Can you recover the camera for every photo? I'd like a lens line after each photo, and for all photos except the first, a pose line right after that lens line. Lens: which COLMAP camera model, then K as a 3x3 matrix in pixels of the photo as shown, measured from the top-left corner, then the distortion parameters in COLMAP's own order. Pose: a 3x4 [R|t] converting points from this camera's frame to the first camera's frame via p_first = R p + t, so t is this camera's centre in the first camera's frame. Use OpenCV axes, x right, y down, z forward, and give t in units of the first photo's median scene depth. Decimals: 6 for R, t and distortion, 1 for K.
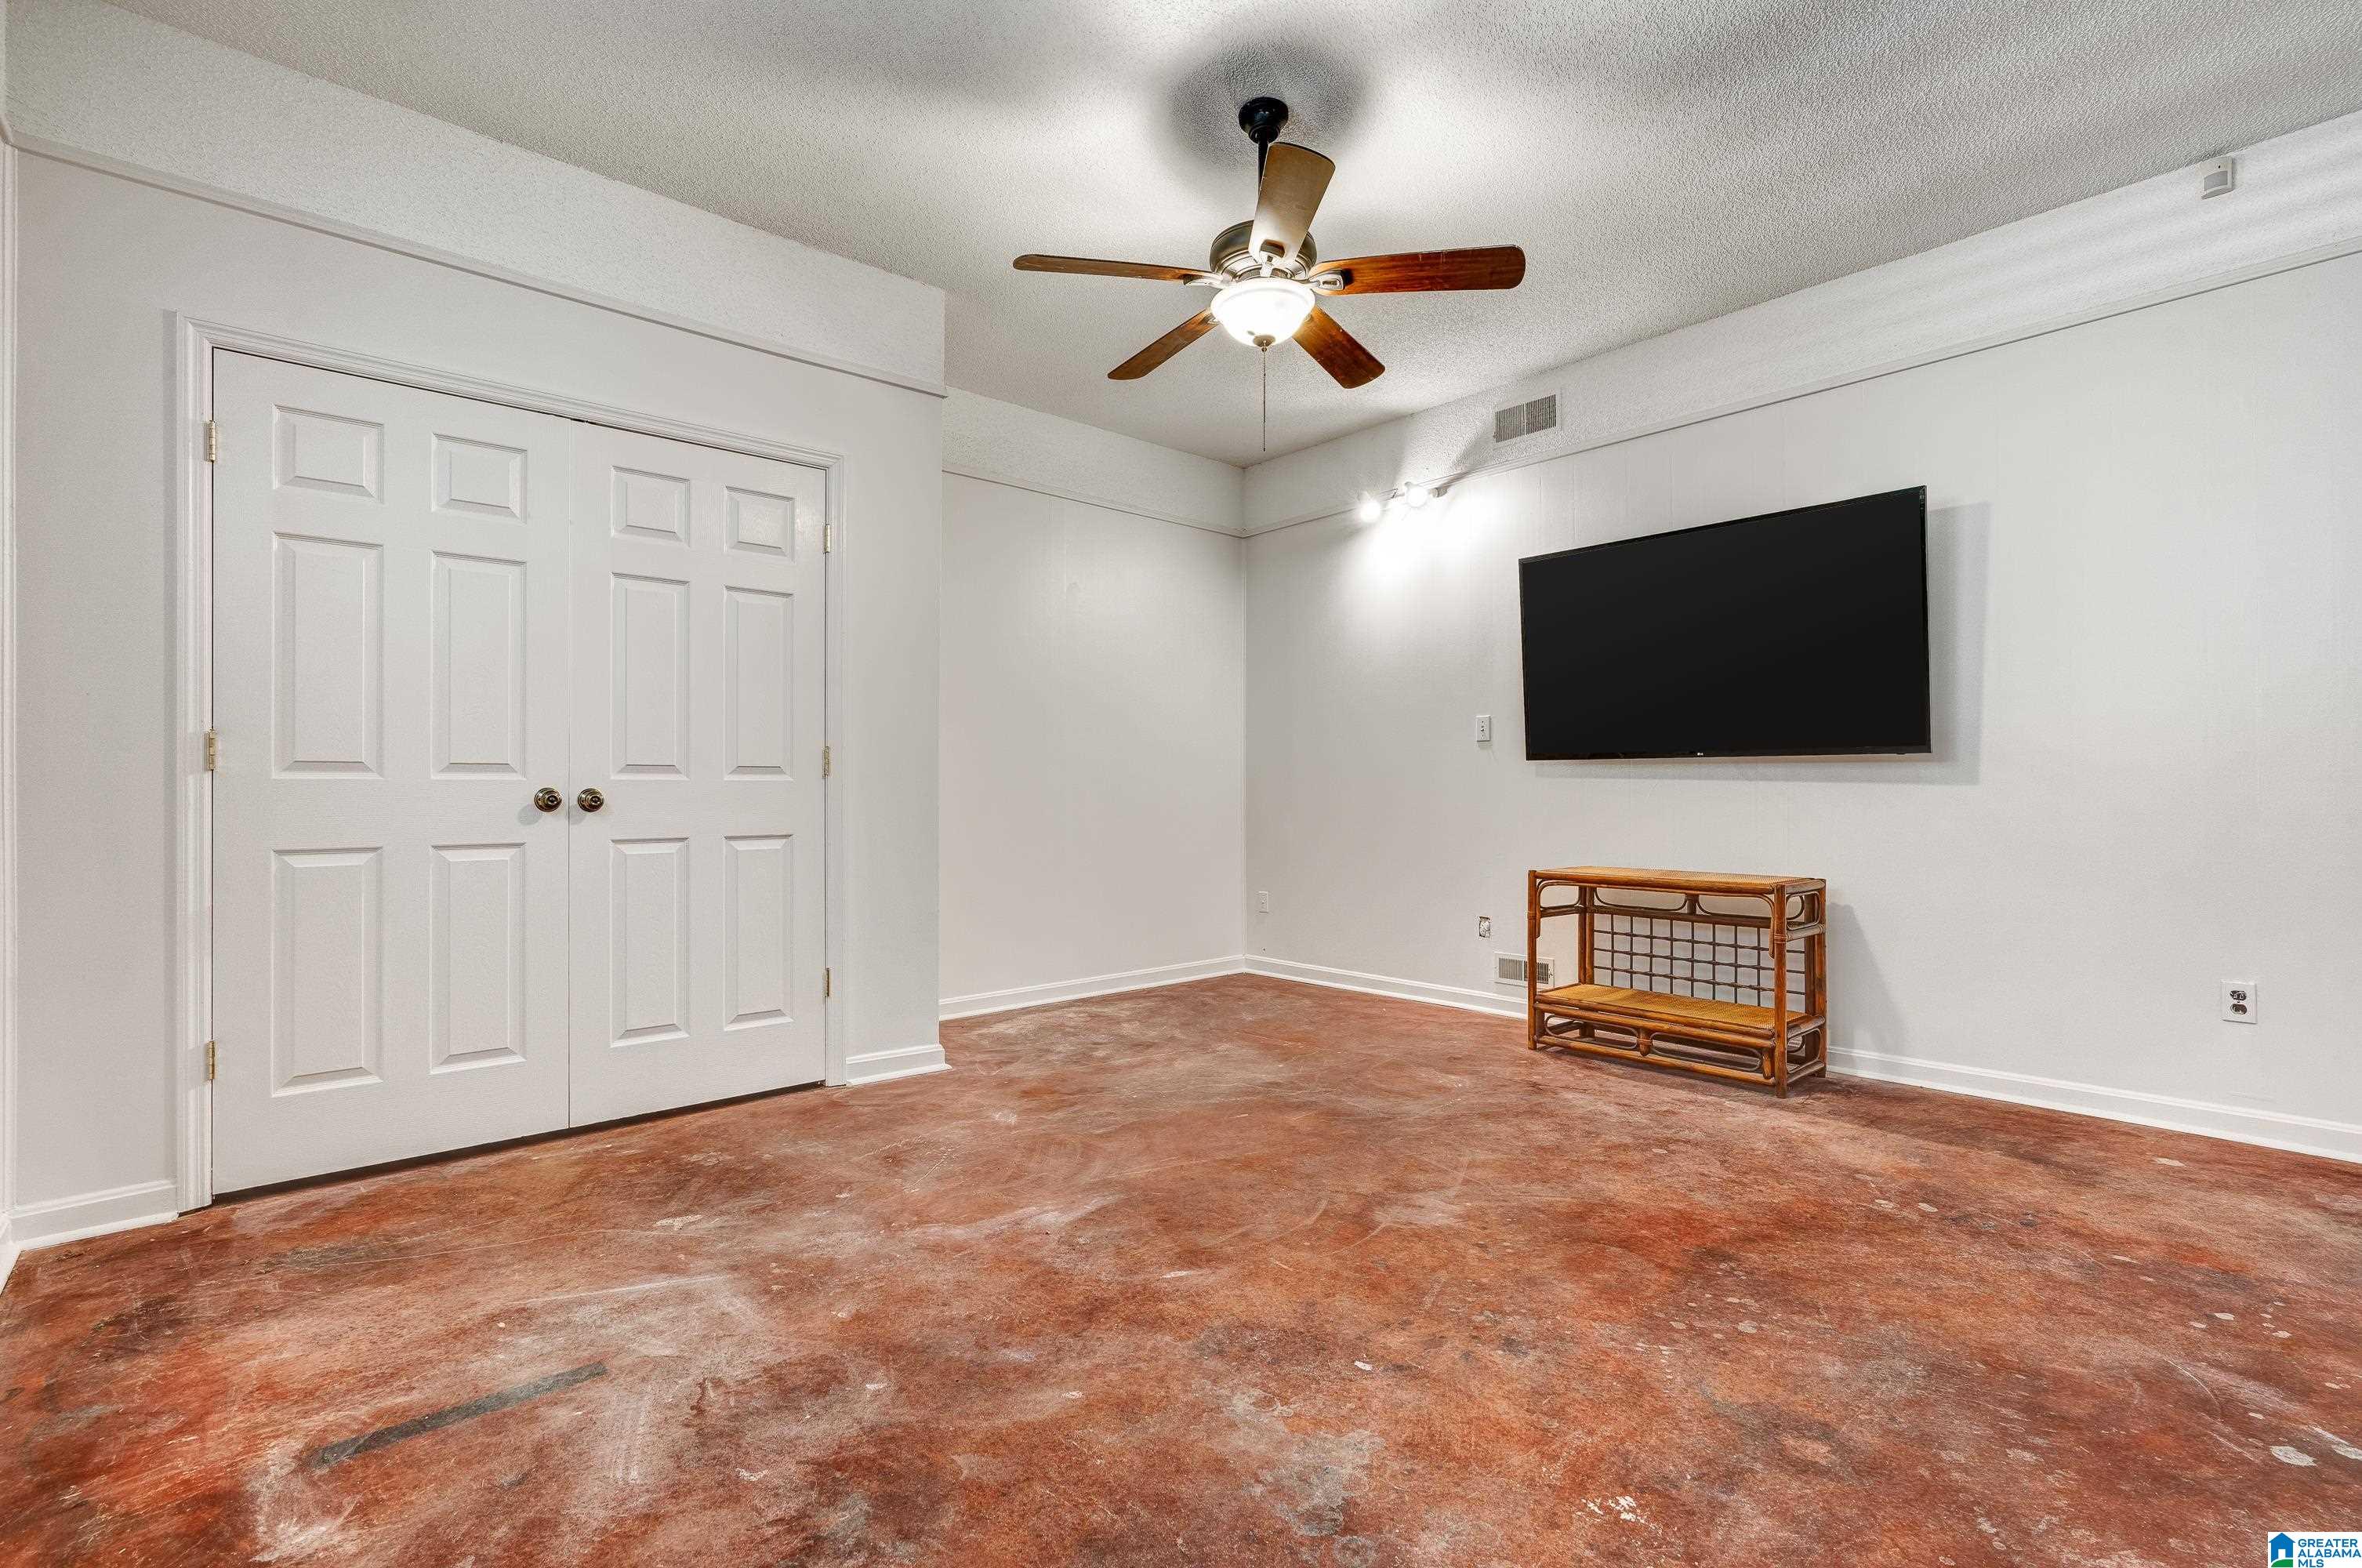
lens RADIAL K [[1066.5, 0, 1181.0], [0, 1066.5, 784.0], [0, 0, 1]] dist [-0.000244, 0.000112]
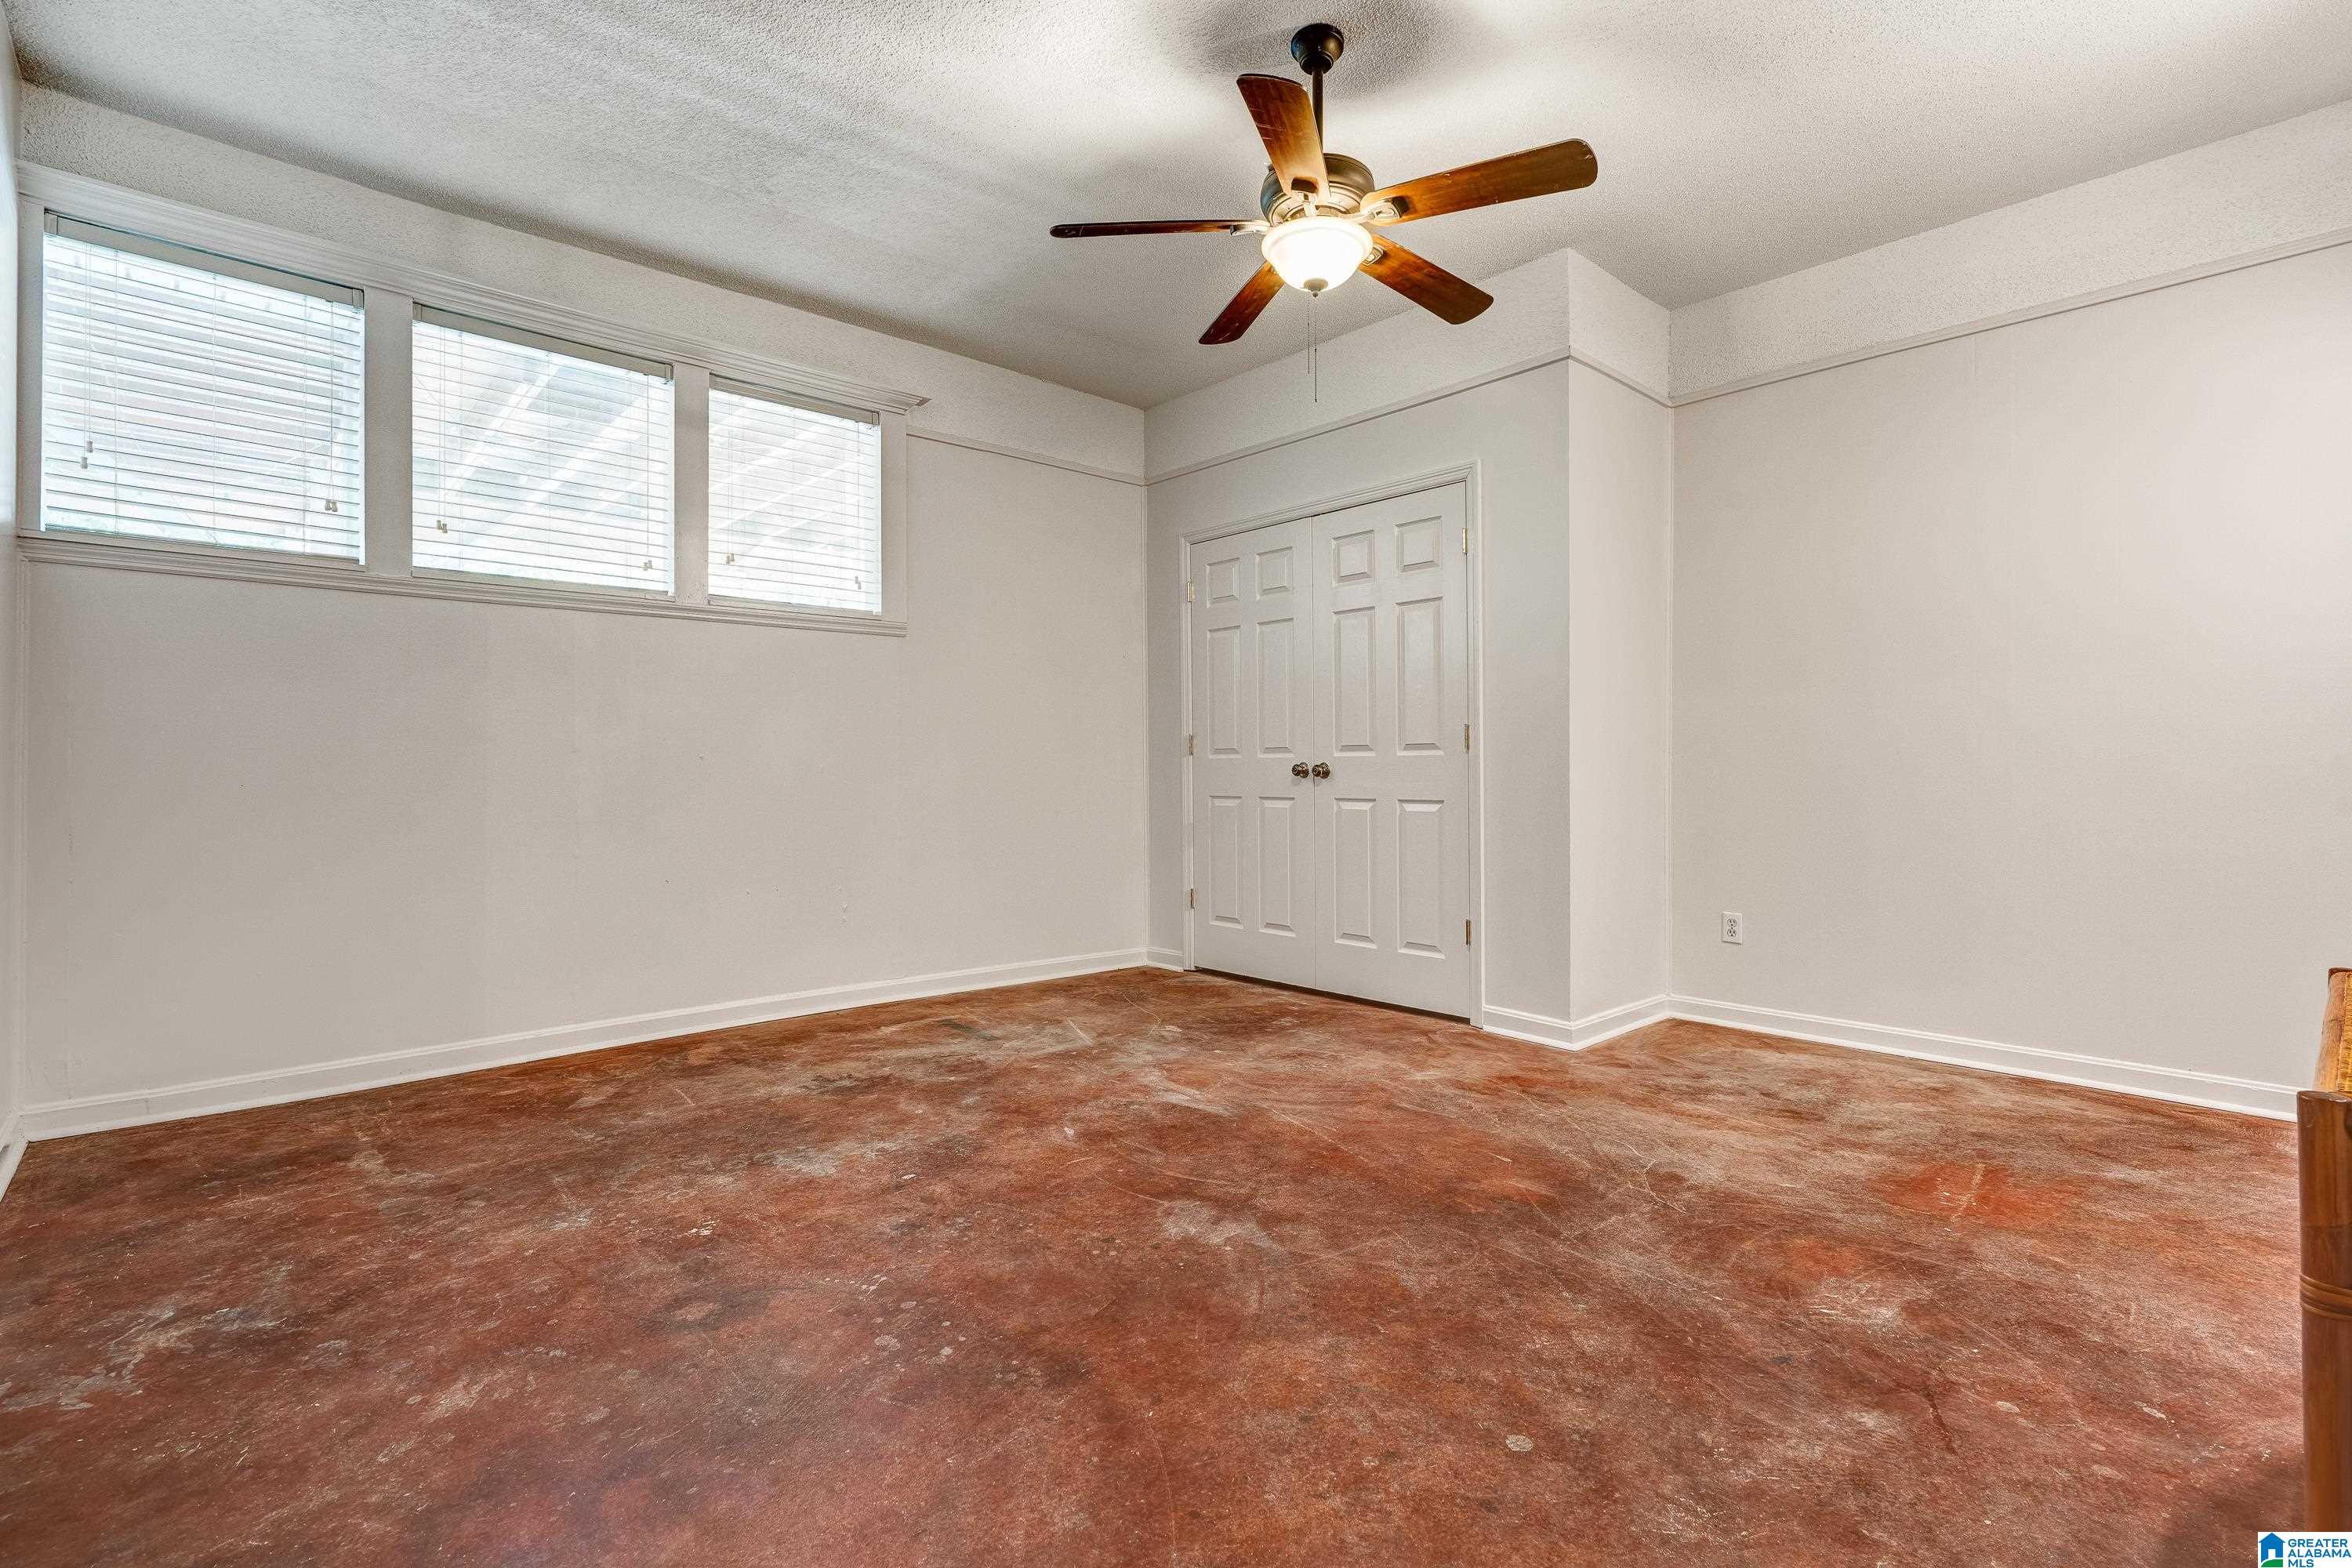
lens RADIAL K [[1067.2, 0, 1176.4], [0, 1067.2, 749.2], [0, 0, 1]] dist [-0.001285, 0.000165]
pose [[0.009589, -0.018893, -0.999776, 1.140624], [0.013301, 0.999735, -0.018765, 0.012902], [0.999866, -0.013118, 0.009837, 0.970304]]
